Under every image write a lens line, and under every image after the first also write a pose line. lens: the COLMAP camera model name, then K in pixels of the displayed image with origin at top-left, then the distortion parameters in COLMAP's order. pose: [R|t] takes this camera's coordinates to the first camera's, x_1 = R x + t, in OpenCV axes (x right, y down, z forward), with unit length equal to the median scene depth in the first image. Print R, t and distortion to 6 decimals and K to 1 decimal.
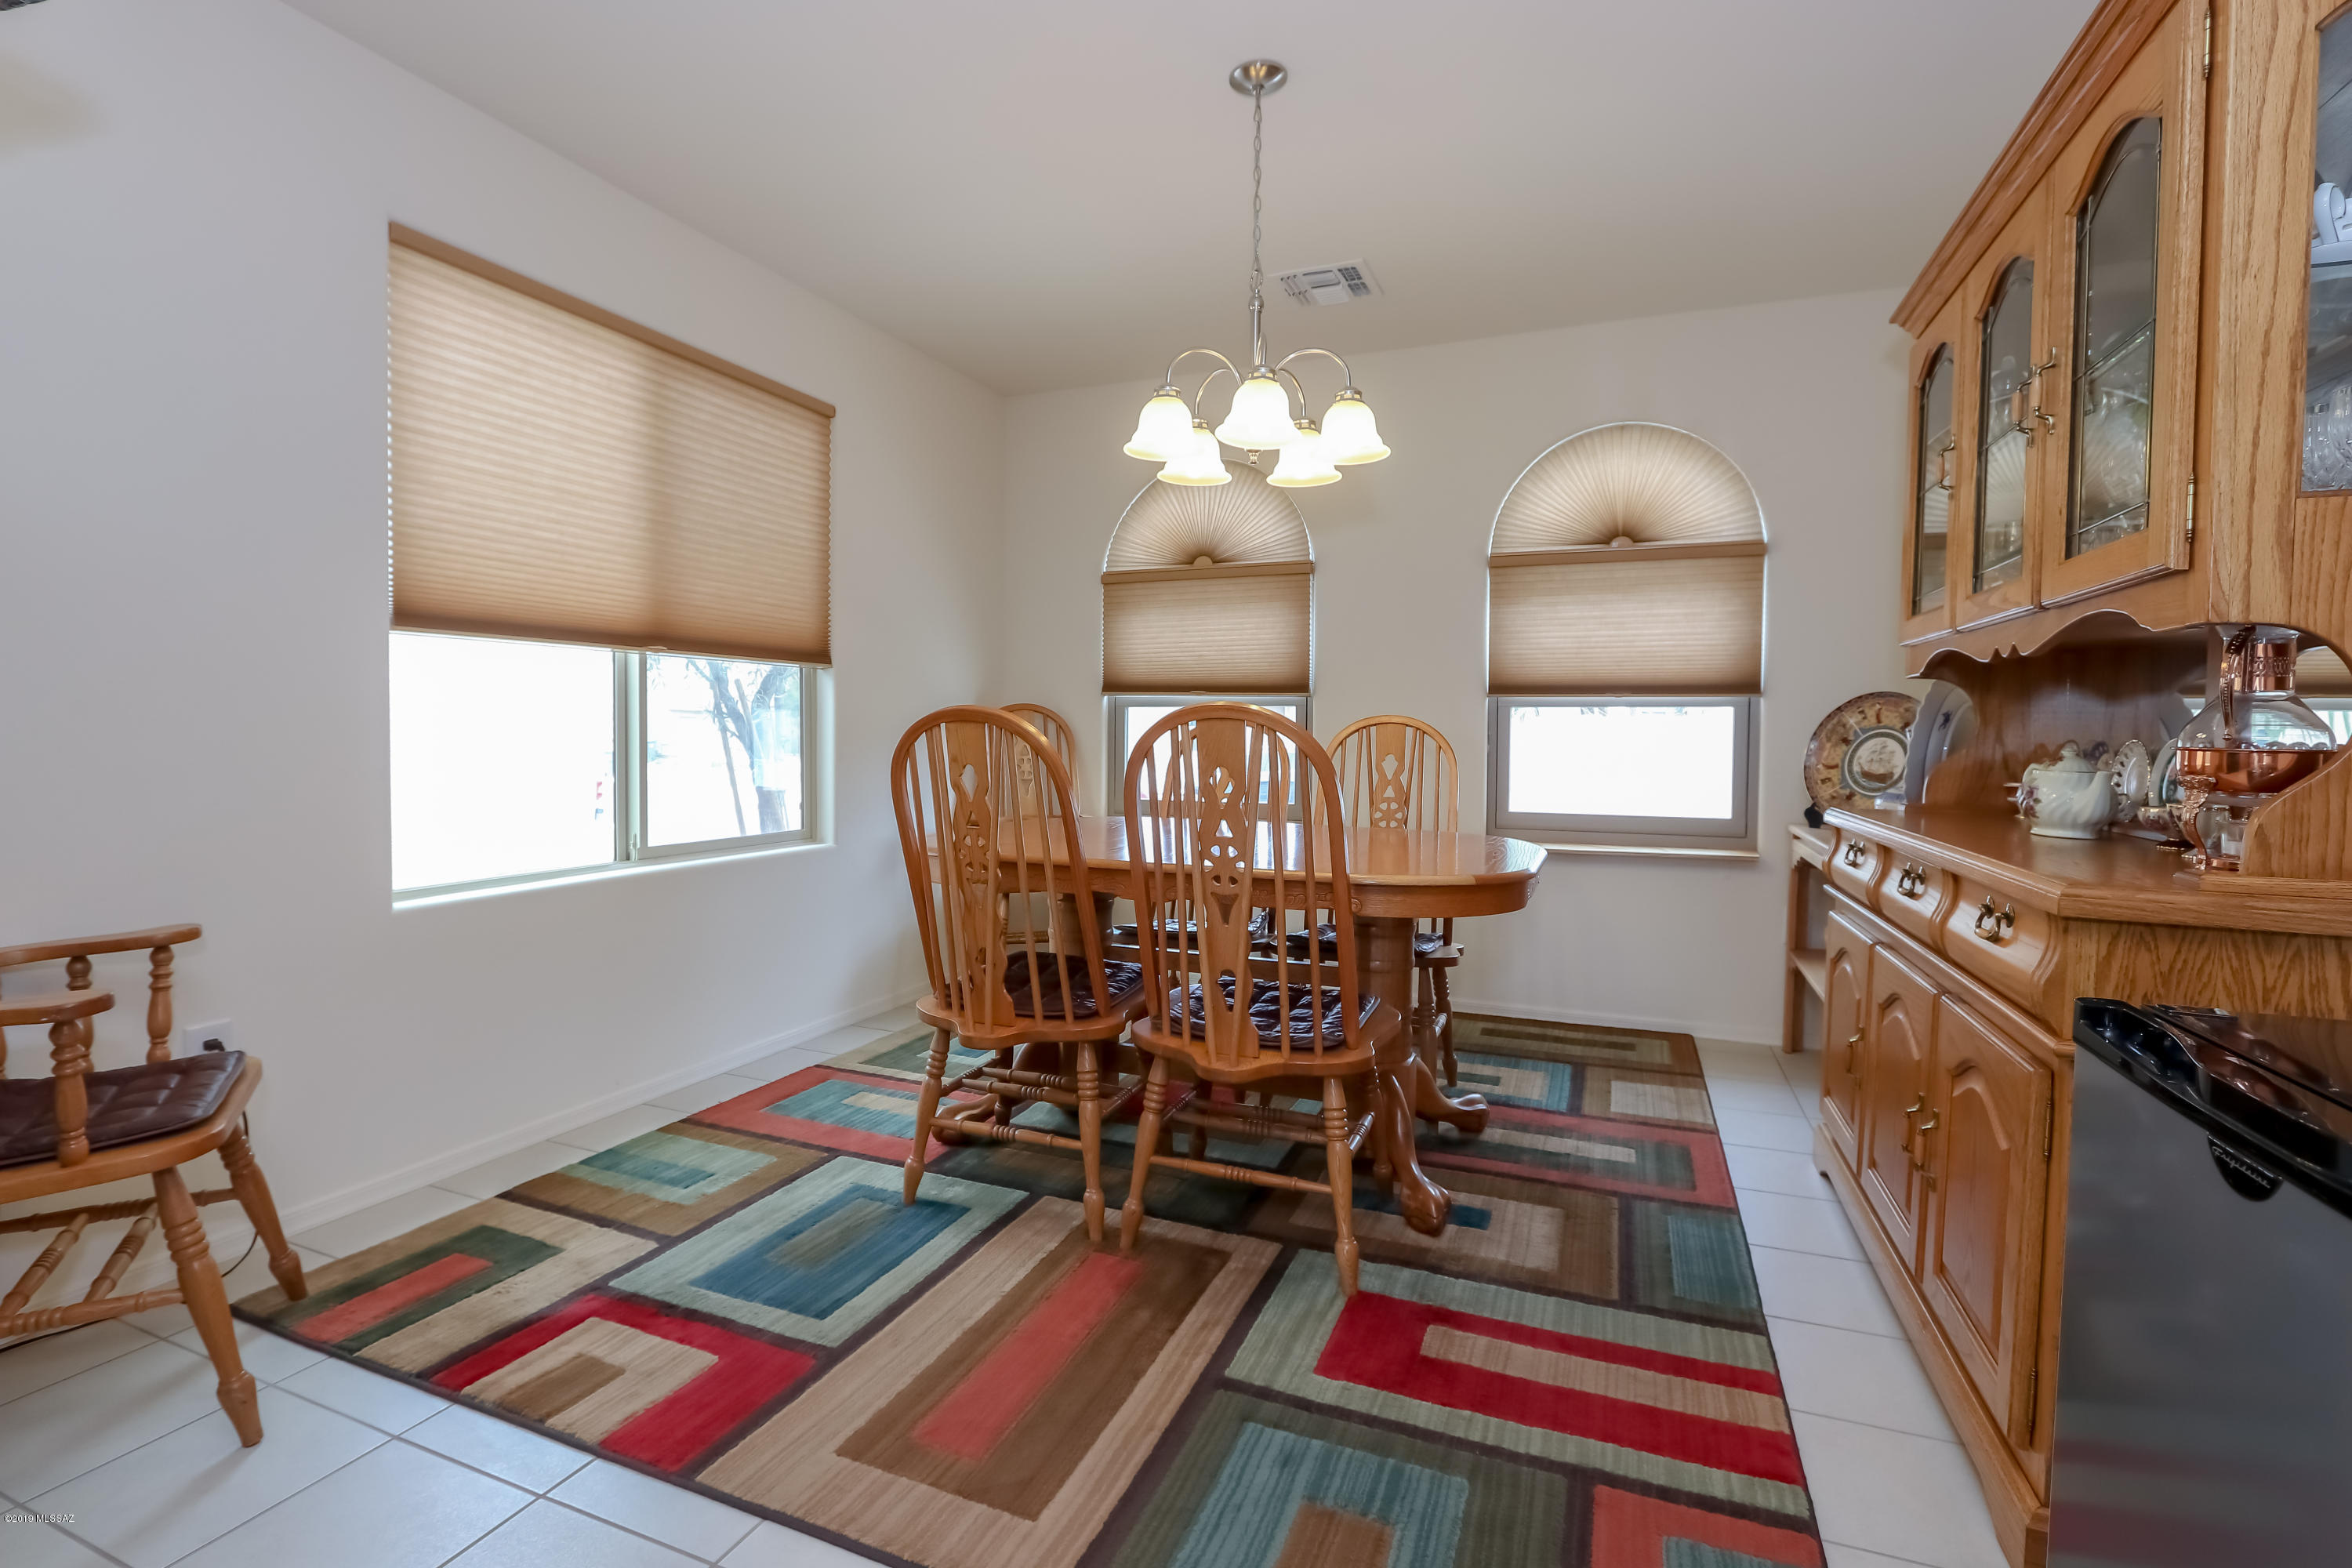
lens RADIAL K [[1108.2, 0, 1129.6], [0, 1108.2, 770.9], [0, 0, 1]] dist [-0.020244, 0.003840]
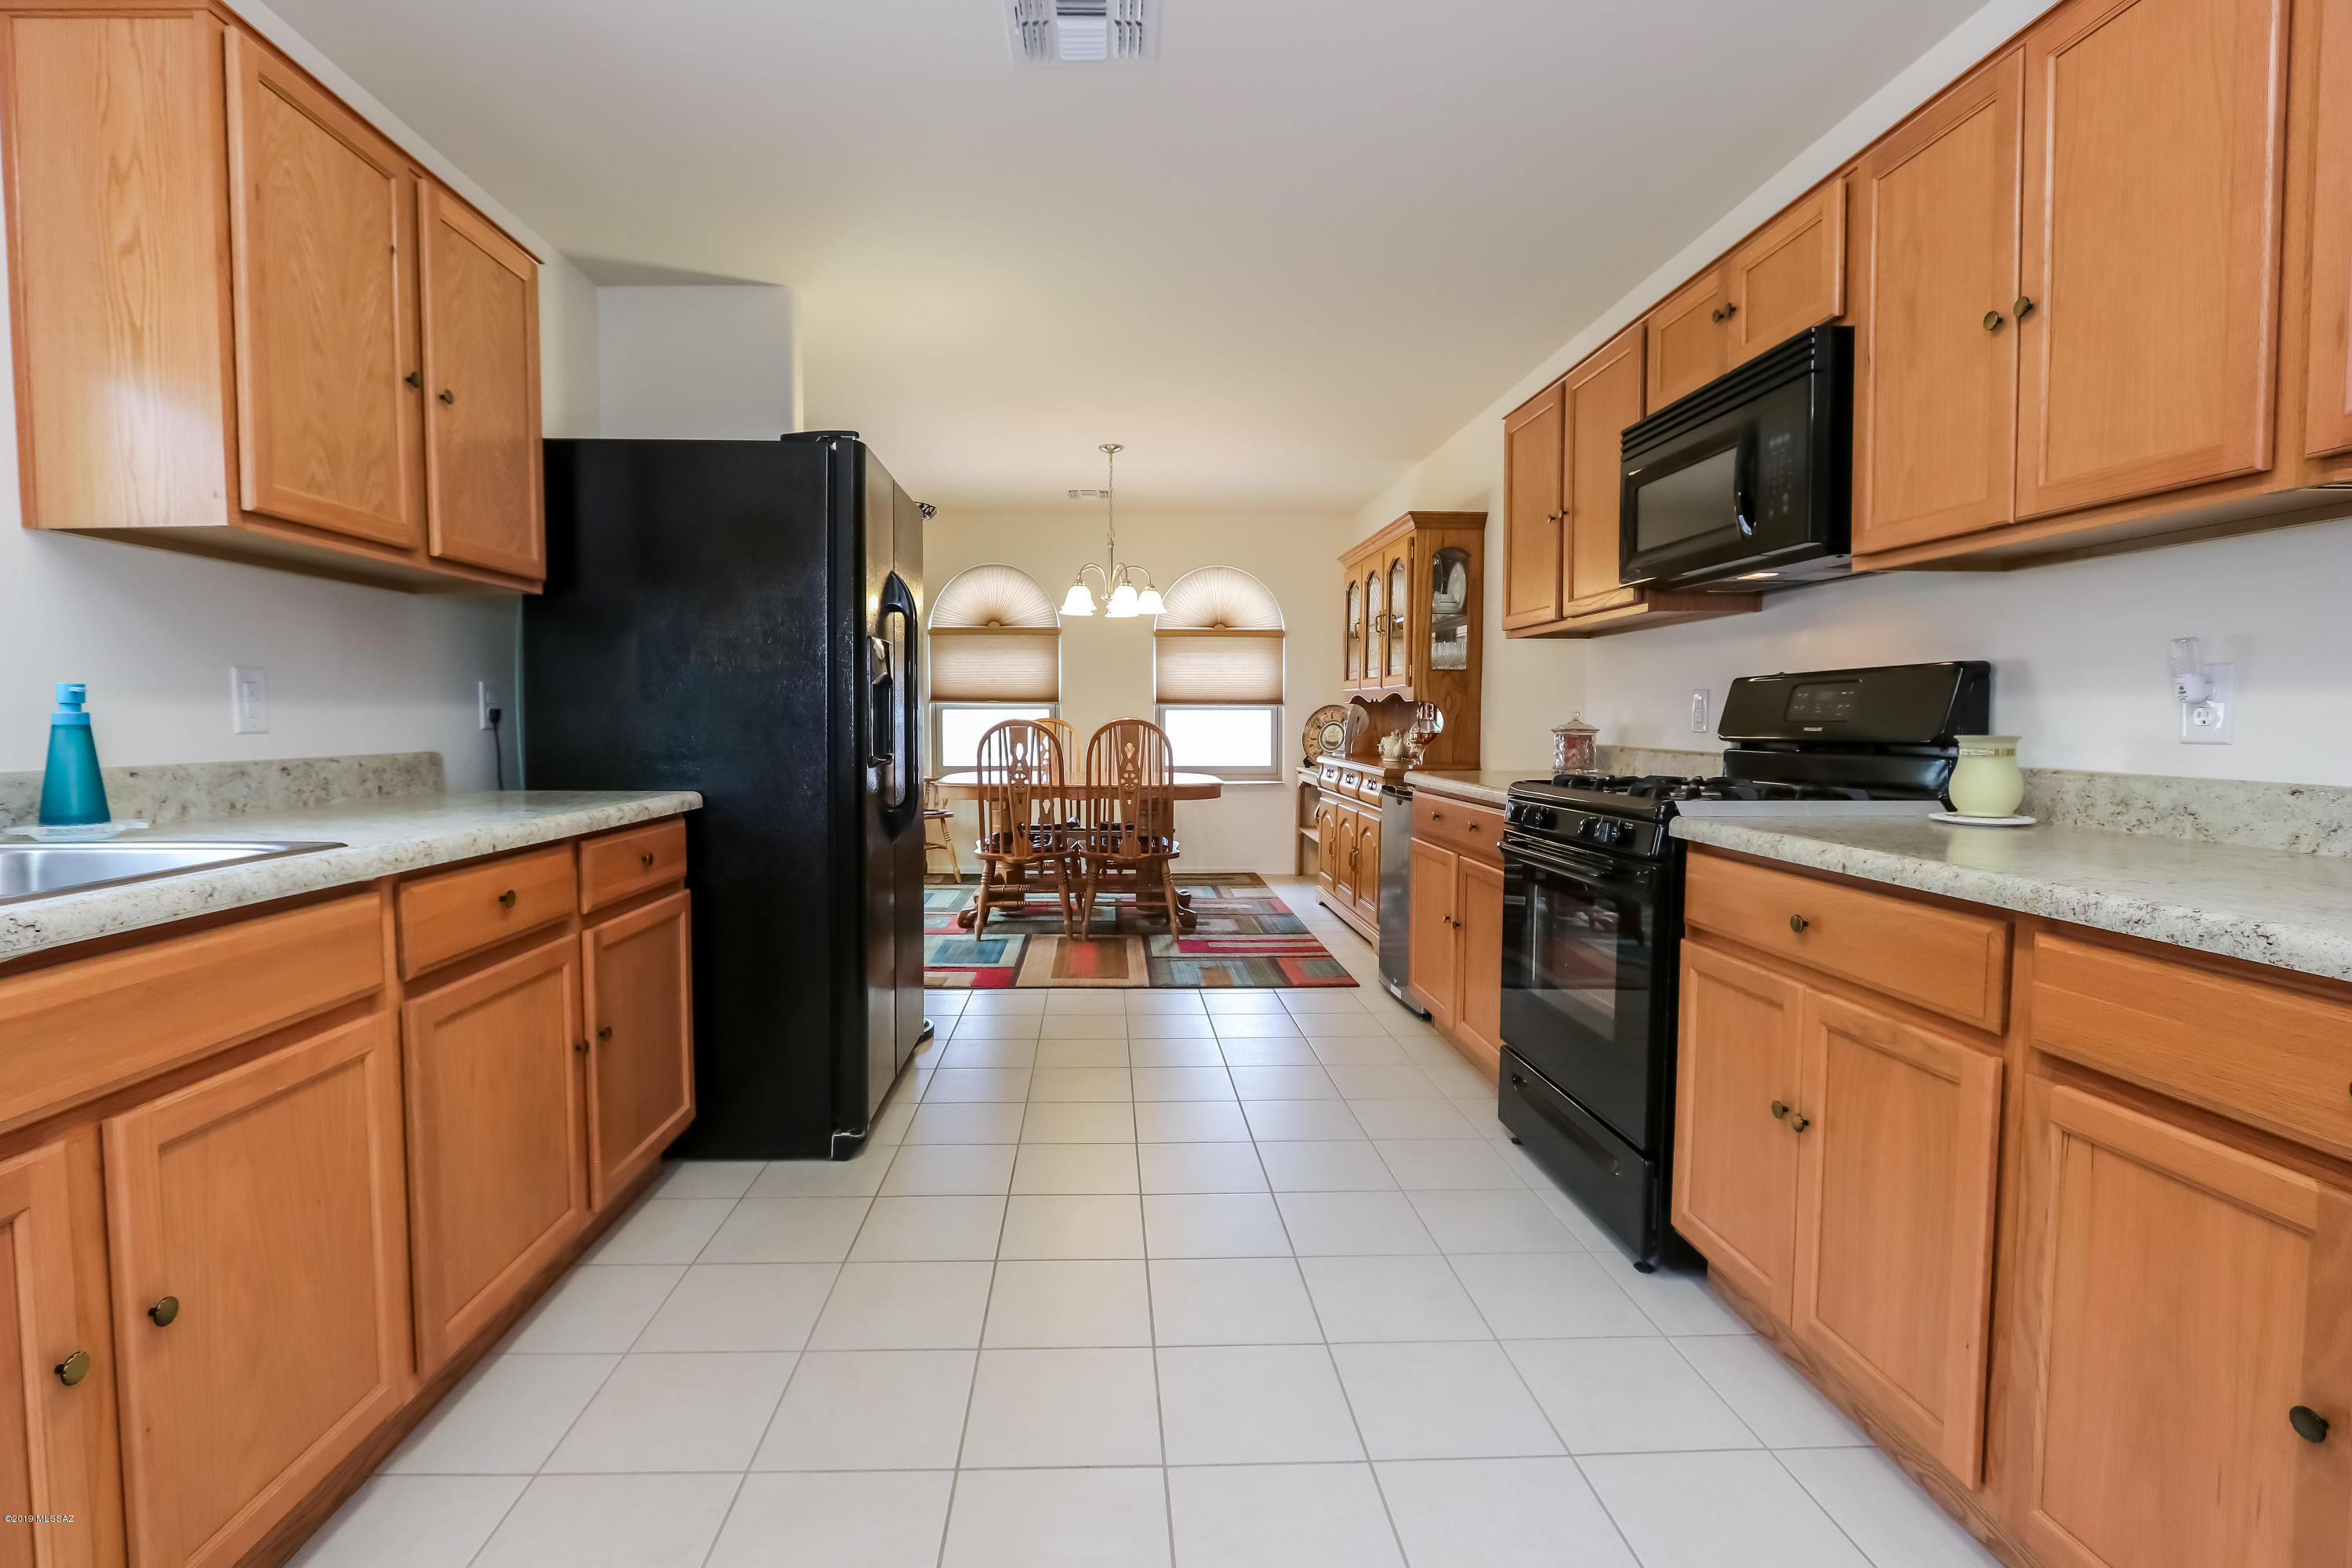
lens RADIAL K [[1084.9, 0, 1131.2], [0, 1084.9, 770.1], [0, 0, 1]] dist [-0.021585, 0.004198]
pose [[0.907031, -0.027571, 0.420160, -0.738909], [0.020305, 0.999557, 0.021757, 0.004124], [-0.420574, -0.011203, 0.907189, -0.989289]]
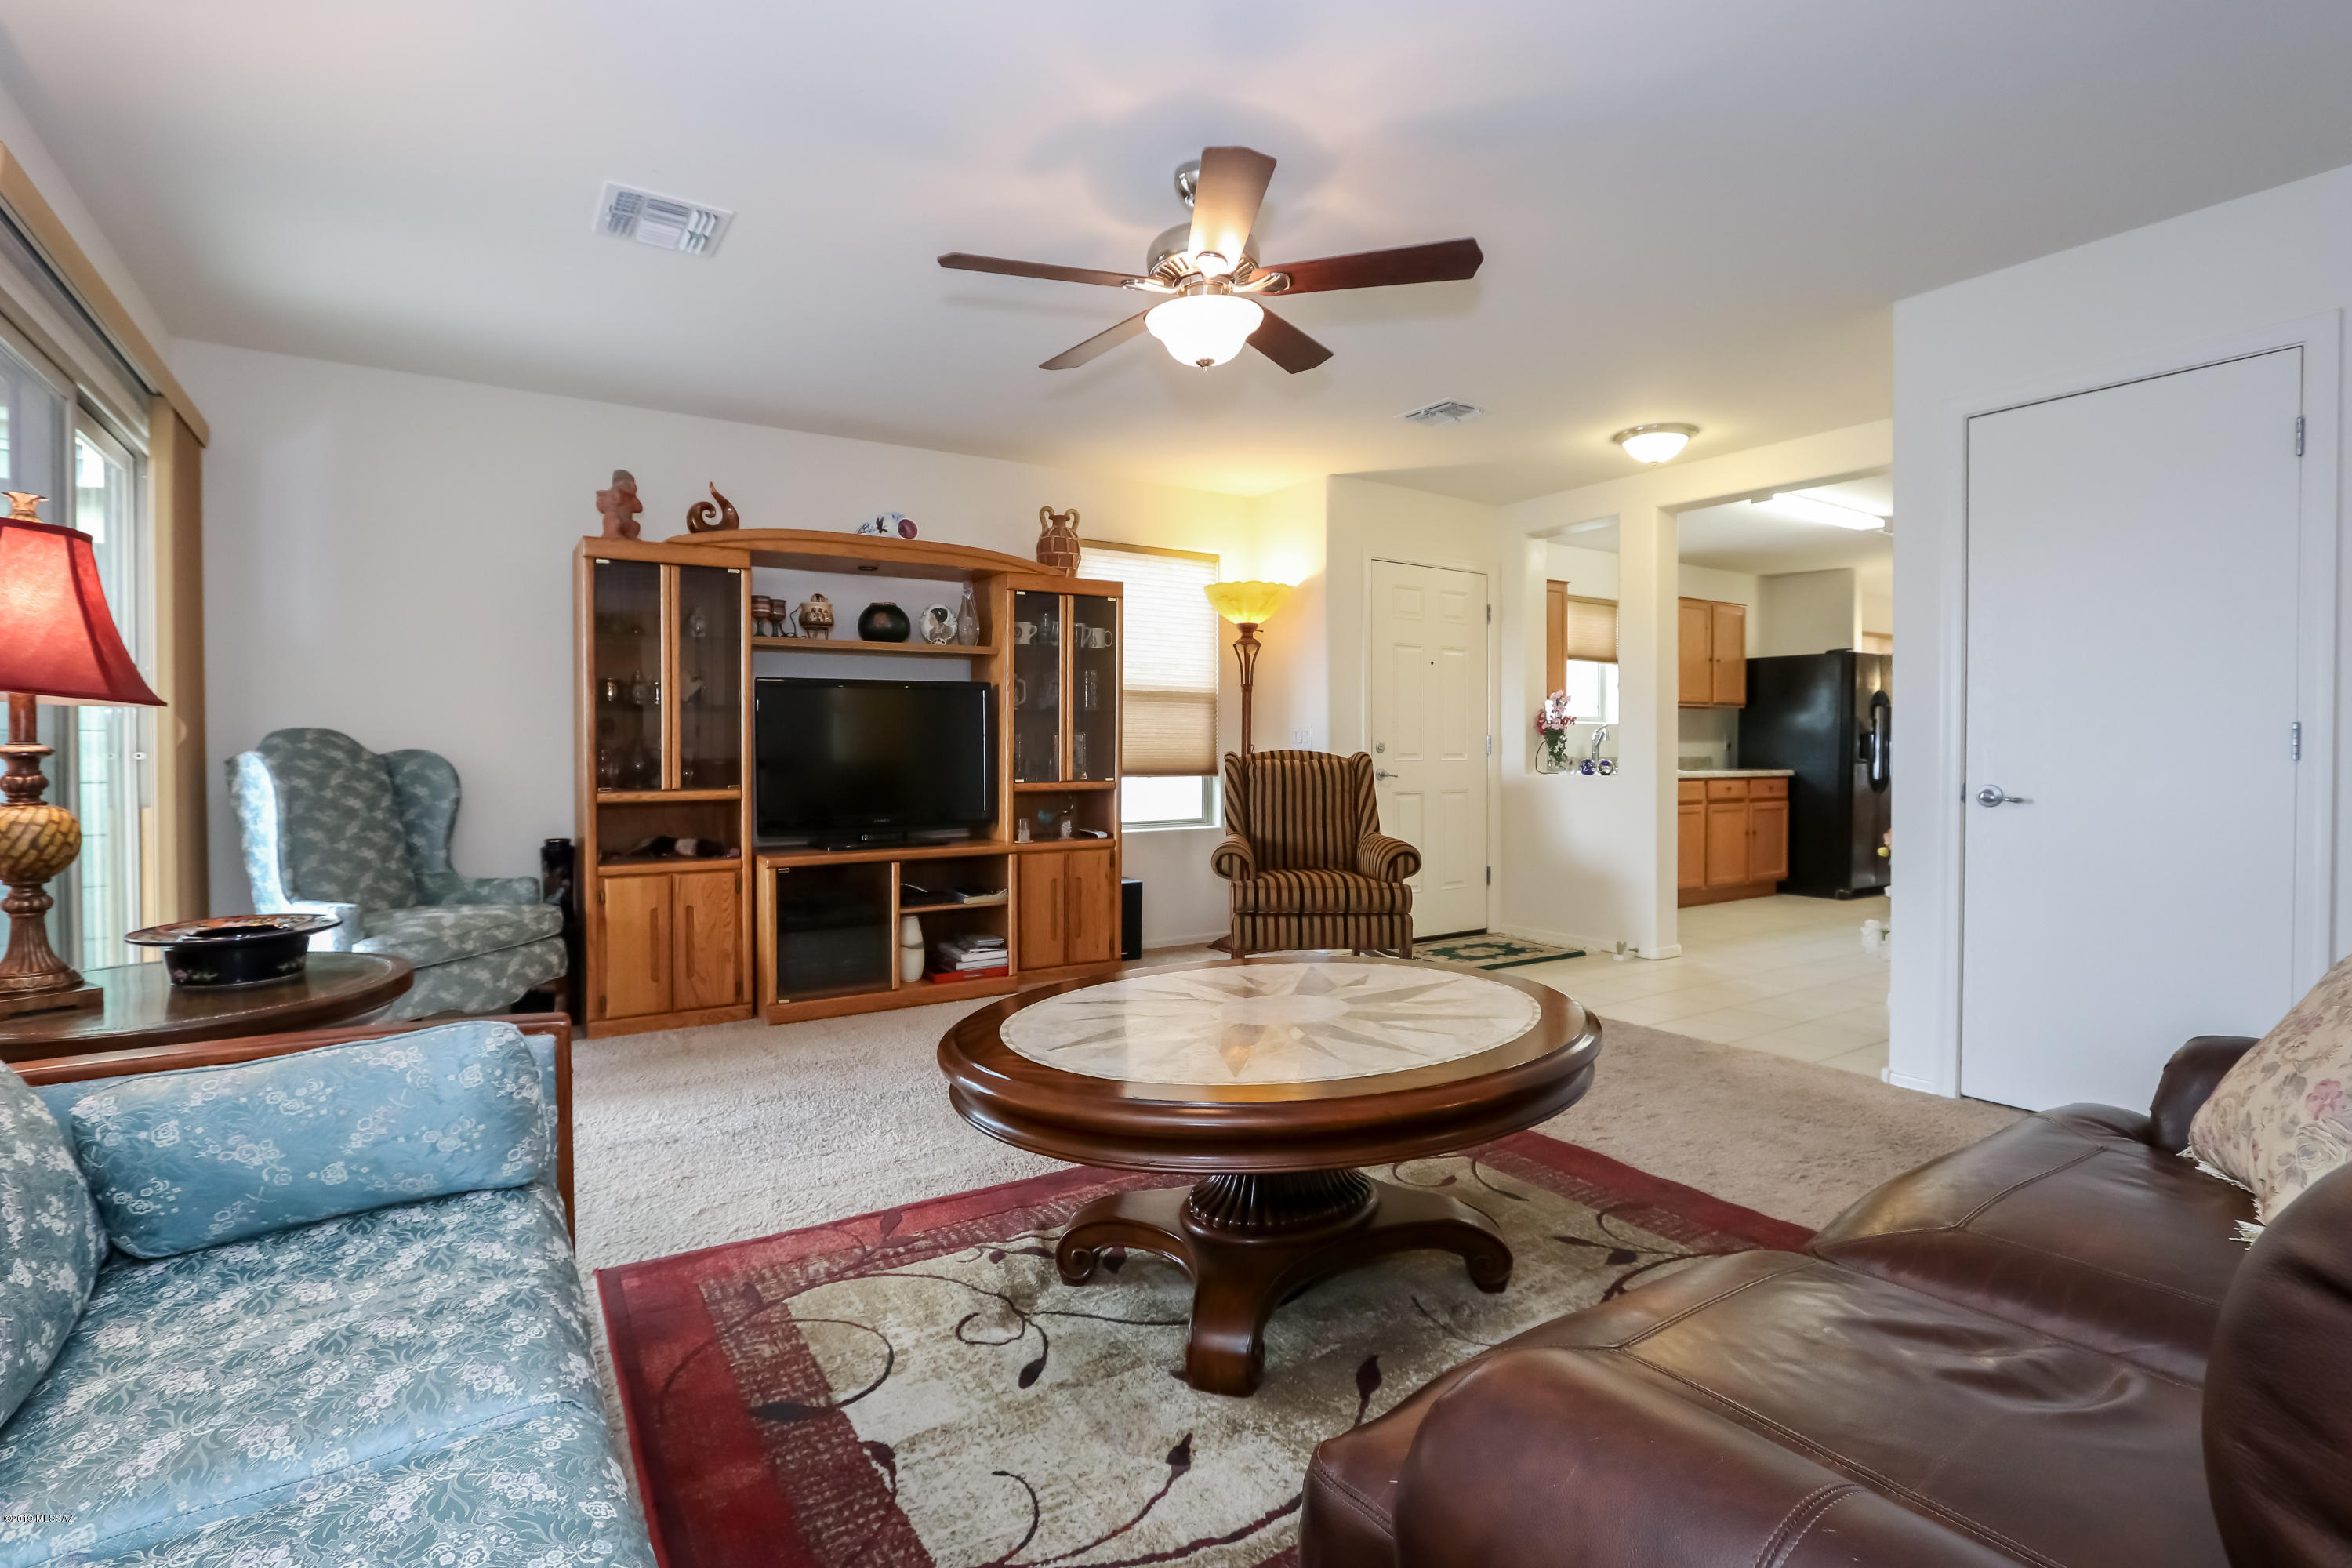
lens RADIAL K [[1084.9, 0, 1131.2], [0, 1084.9, 770.1], [0, 0, 1]] dist [-0.021585, 0.004198]
pose [[0.823926, 0.003228, -0.566688, -0.507628], [-0.013095, 0.999825, -0.013344, 0.098333], [0.566546, 0.018415, 0.823824, -3.388086]]
